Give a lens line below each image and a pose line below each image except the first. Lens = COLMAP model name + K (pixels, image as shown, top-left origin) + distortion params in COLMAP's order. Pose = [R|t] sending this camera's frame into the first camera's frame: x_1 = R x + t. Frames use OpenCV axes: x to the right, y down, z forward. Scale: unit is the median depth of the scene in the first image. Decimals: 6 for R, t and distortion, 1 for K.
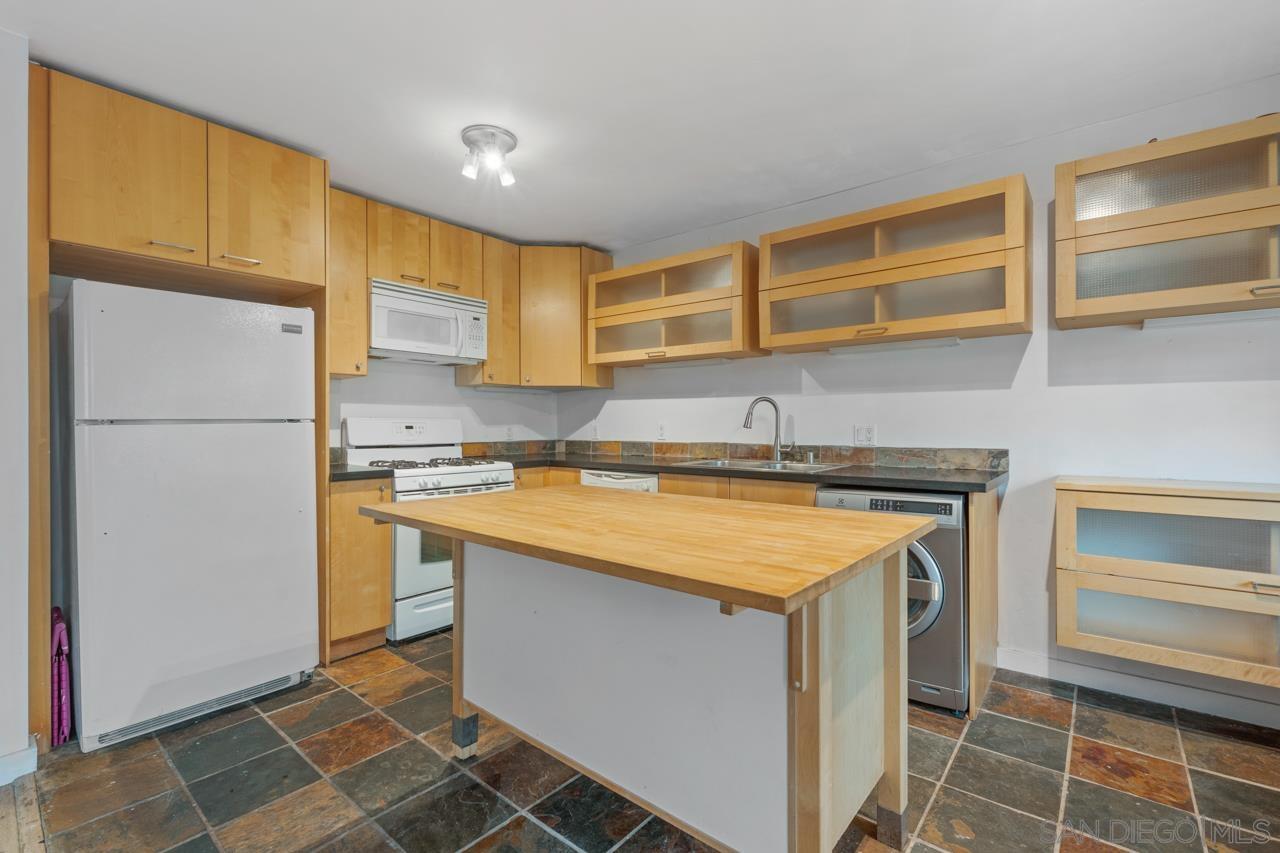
lens RADIAL K [[566.8, 0, 640.0], [0, 566.8, 426.5], [0, 0, 1]] dist [-0.000214, -0.000122]
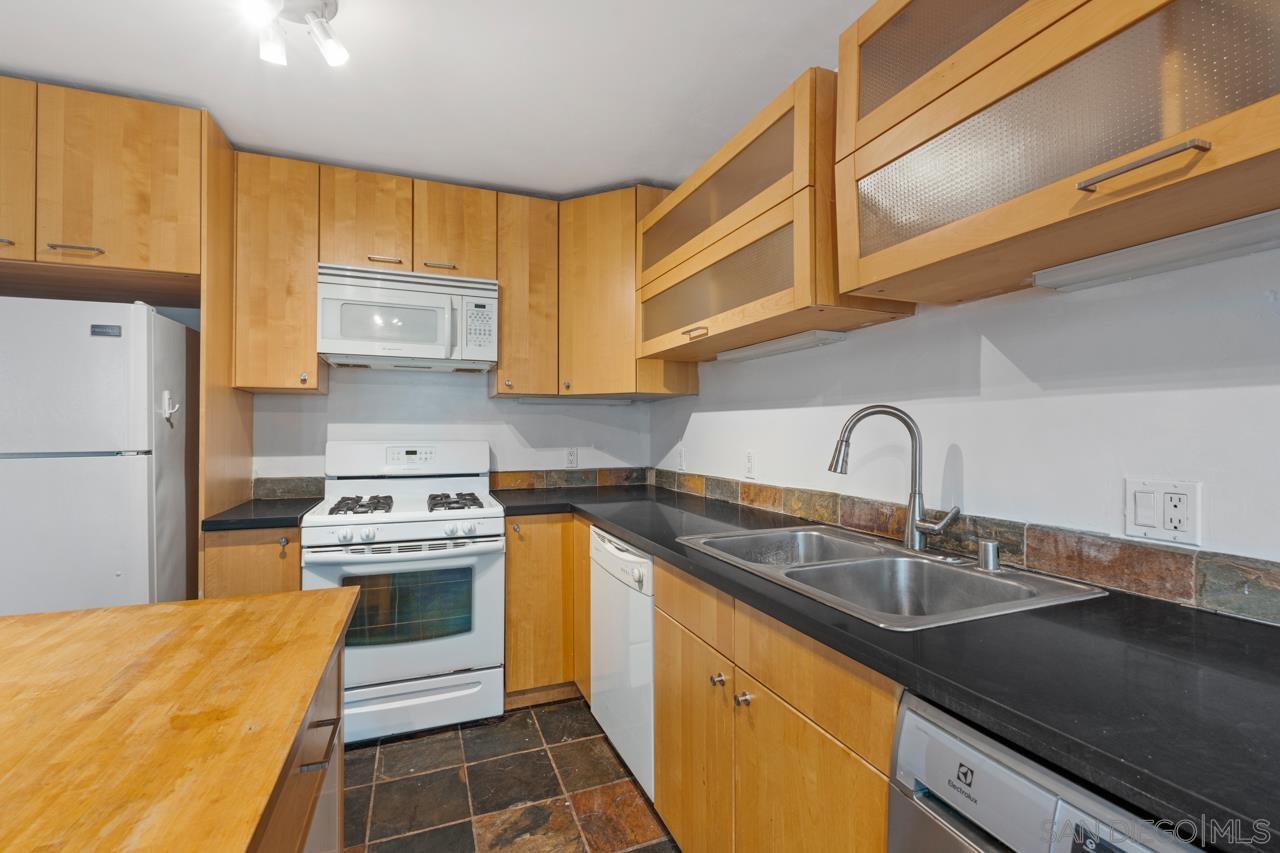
lens RADIAL K [[557.3, 0, 638.5], [0, 557.3, 427.6], [0, 0, 1]] dist [-0.002251, -0.000448]
pose [[0.877741, -0.002775, -0.479128, 0.261260], [-0.001889, 0.999955, -0.009253, -0.029125], [0.479132, 0.009027, 0.877696, 0.513656]]
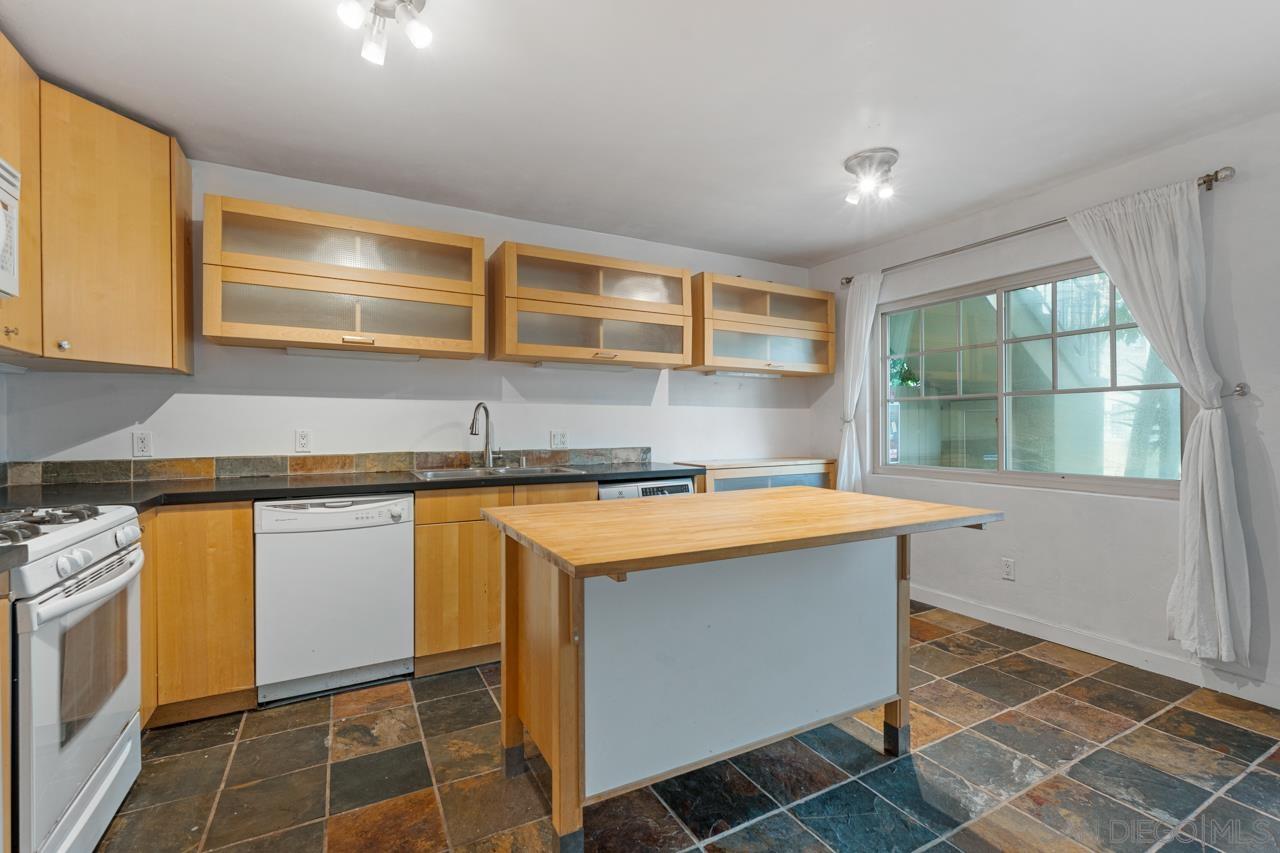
lens RADIAL K [[557.3, 0, 638.5], [0, 557.3, 427.6], [0, 0, 1]] dist [-0.002251, -0.000448]
pose [[0.376308, 0.000802, 0.926494, -0.563957], [0.005553, 0.999980, -0.003121, -0.004519], [-0.926478, 0.006319, 0.376296, 0.388452]]
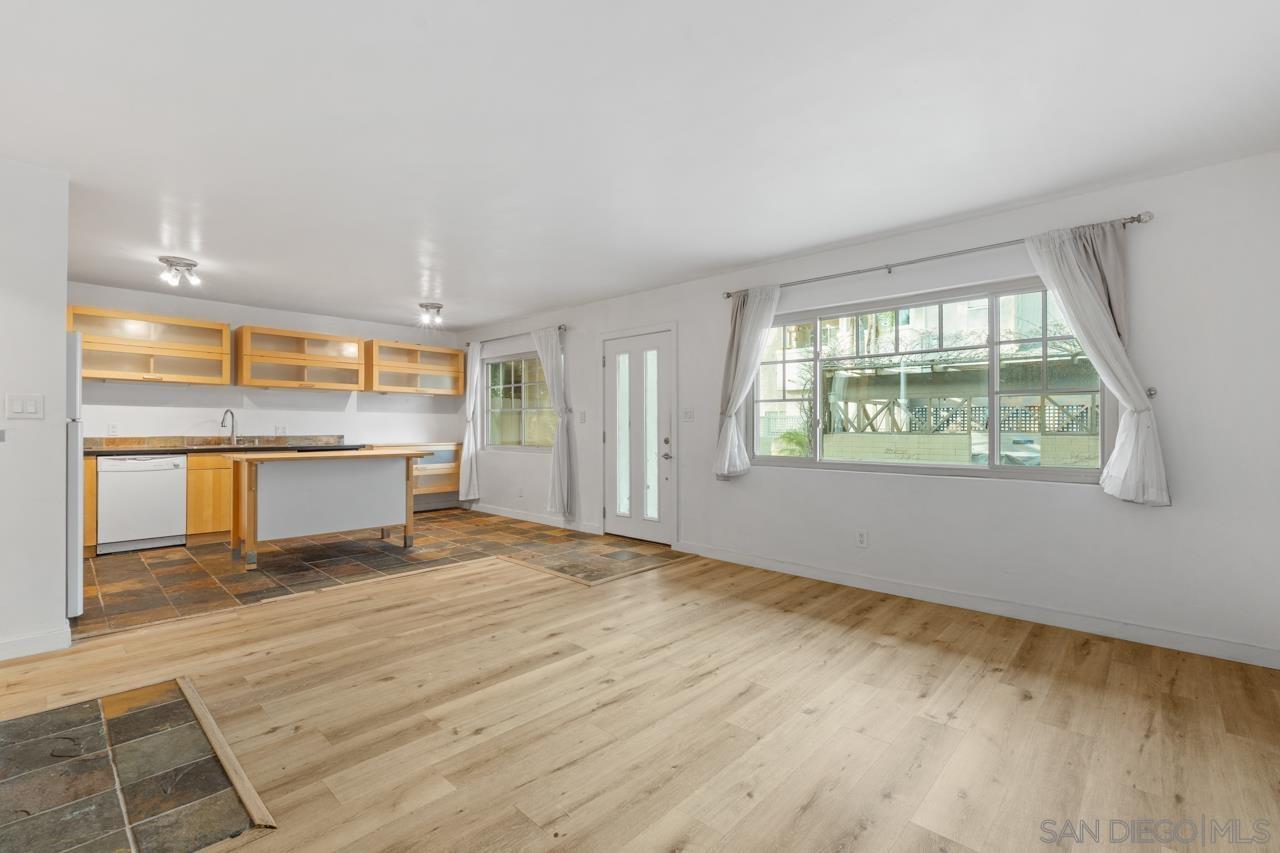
lens RADIAL K [[557.3, 0, 638.5], [0, 557.3, 427.6], [0, 0, 1]] dist [-0.002251, -0.000448]
pose [[0.061325, 0.002859, 0.998114, -1.459069], [0.001657, 0.999994, -0.002966, 0.012841], [-0.998116, 0.001836, 0.061320, -0.405235]]
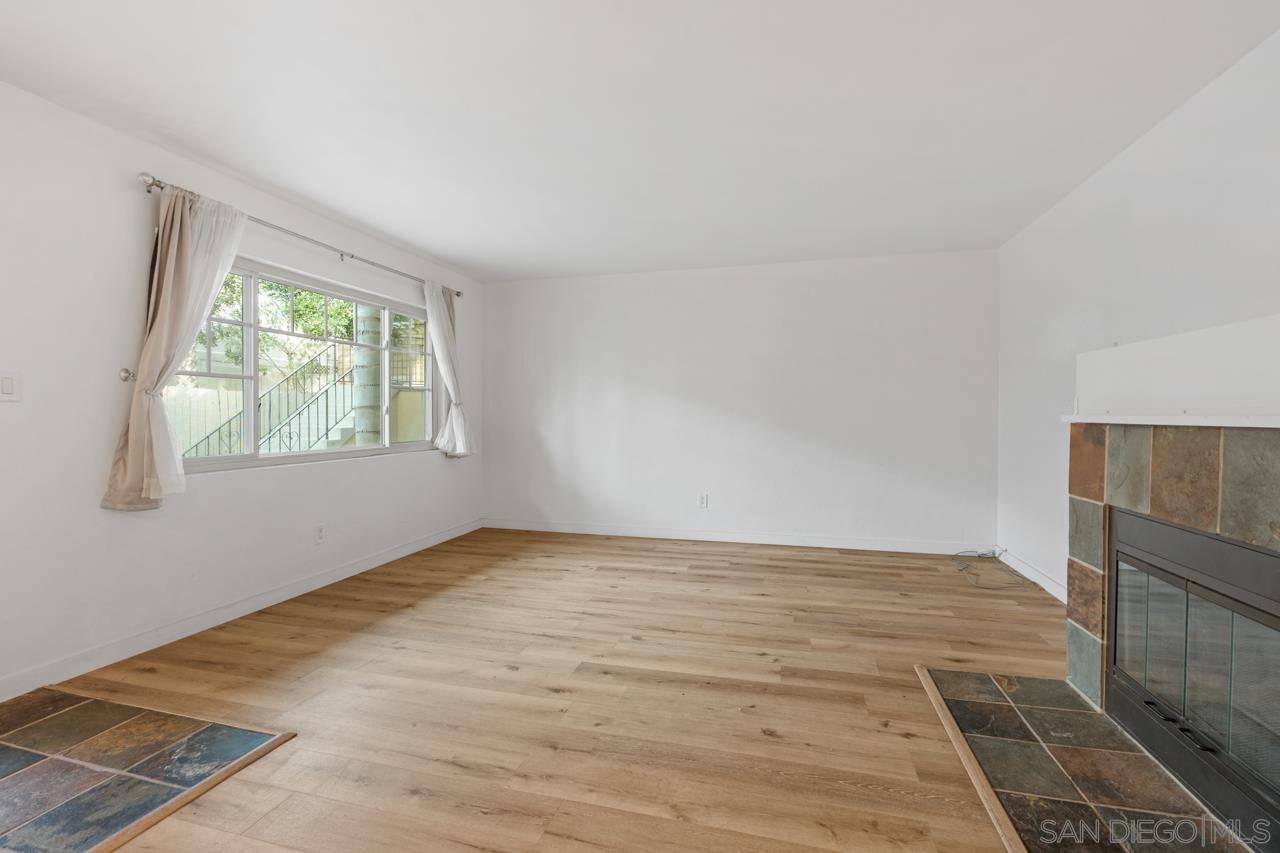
lens RADIAL K [[557.3, 0, 638.5], [0, 557.3, 427.6], [0, 0, 1]] dist [-0.002251, -0.000448]
pose [[-0.910578, 0.013642, -0.413112, -0.338604], [0.002379, 0.999612, 0.027765, 0.007371], [0.413330, 0.024300, -0.910257, 0.471153]]
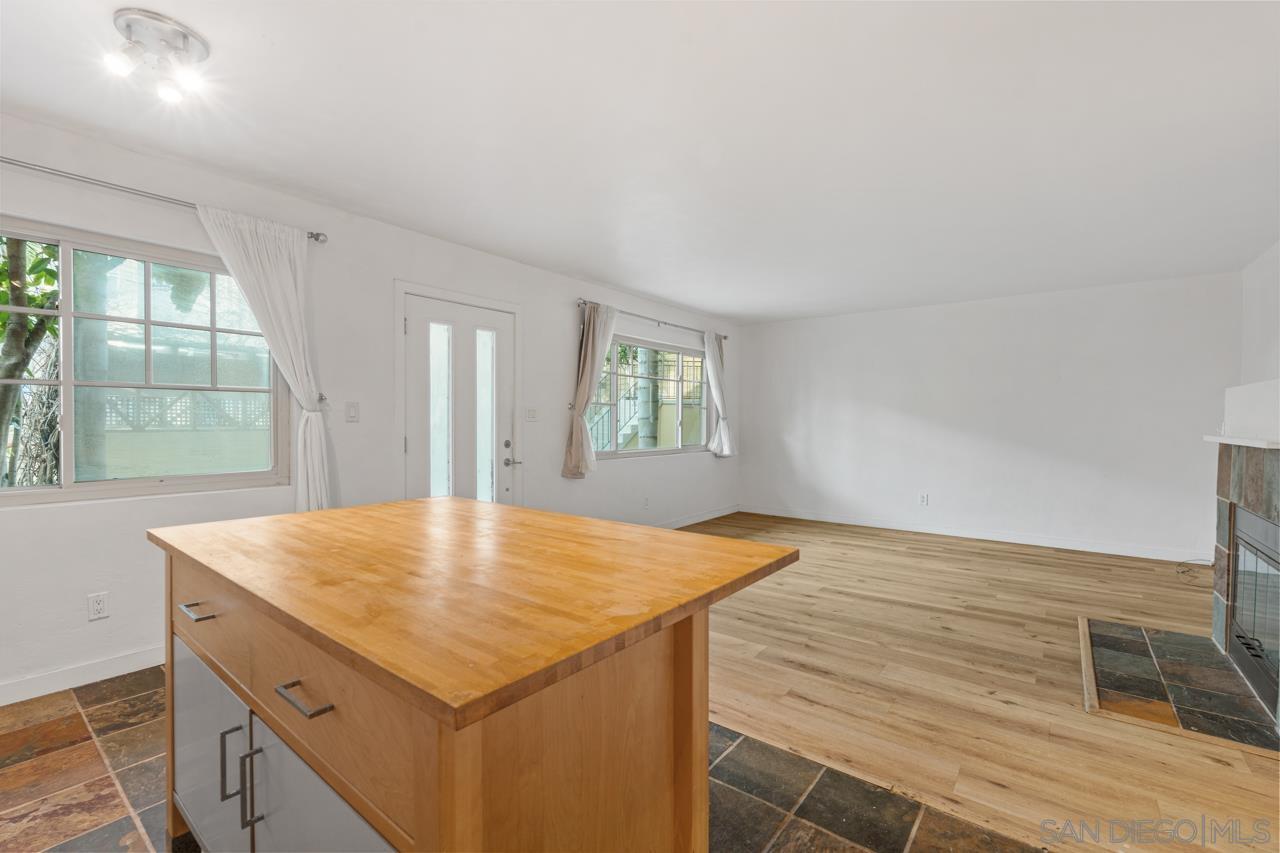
lens RADIAL K [[548.4, 0, 644.5], [0, 548.4, 432.5], [0, 0, 1]] dist [-0.003300, -0.000165]
pose [[-0.999419, 0.000699, -0.034076, -0.146093], [-0.000147, 0.999692, 0.024816, -0.014327], [0.034083, 0.024807, -0.999111, 0.929504]]
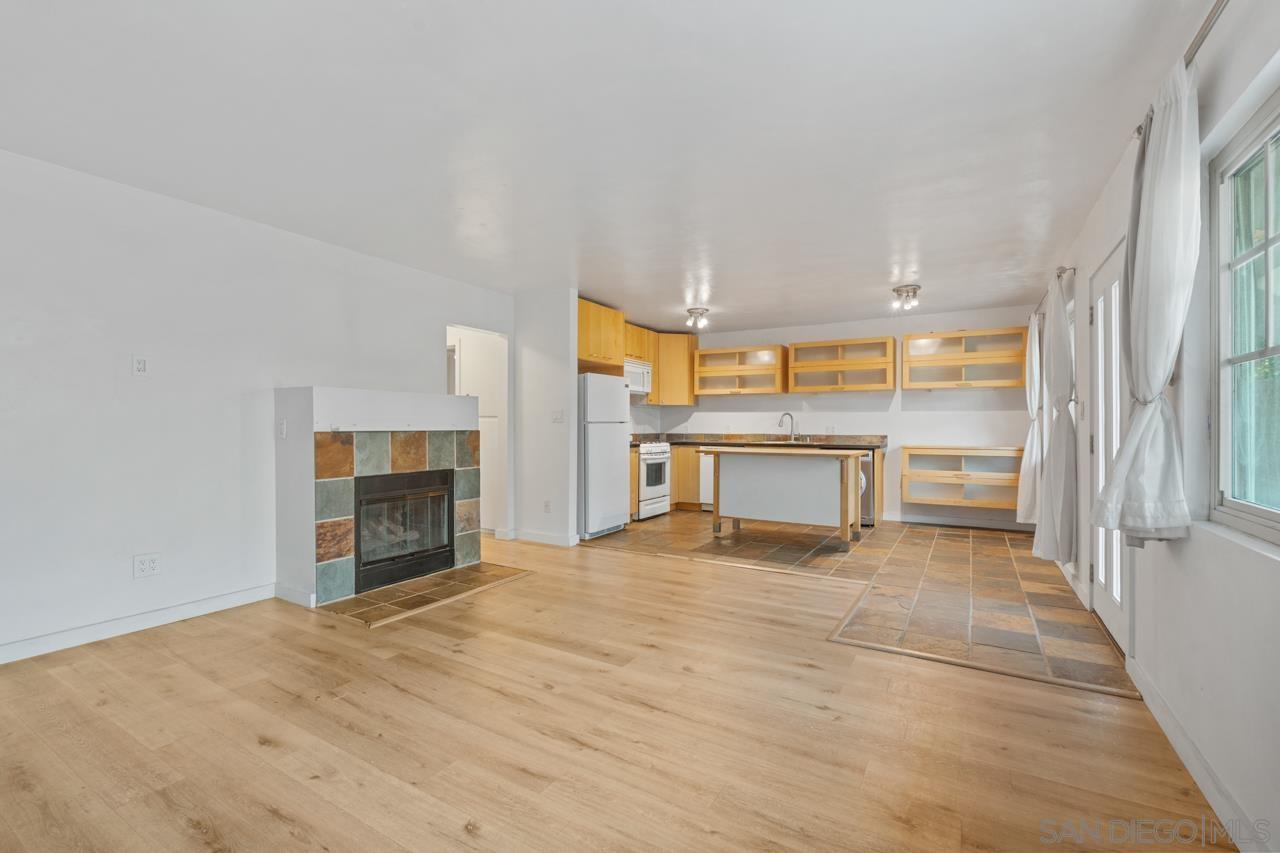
lens RADIAL K [[557.3, 0, 638.5], [0, 557.3, 427.6], [0, 0, 1]] dist [-0.002251, -0.000448]
pose [[0.988504, 0.004788, 0.151117, -0.687472], [-0.004446, 0.999987, -0.002598, 0.014007], [-0.151127, 0.001896, 0.988512, -1.075537]]
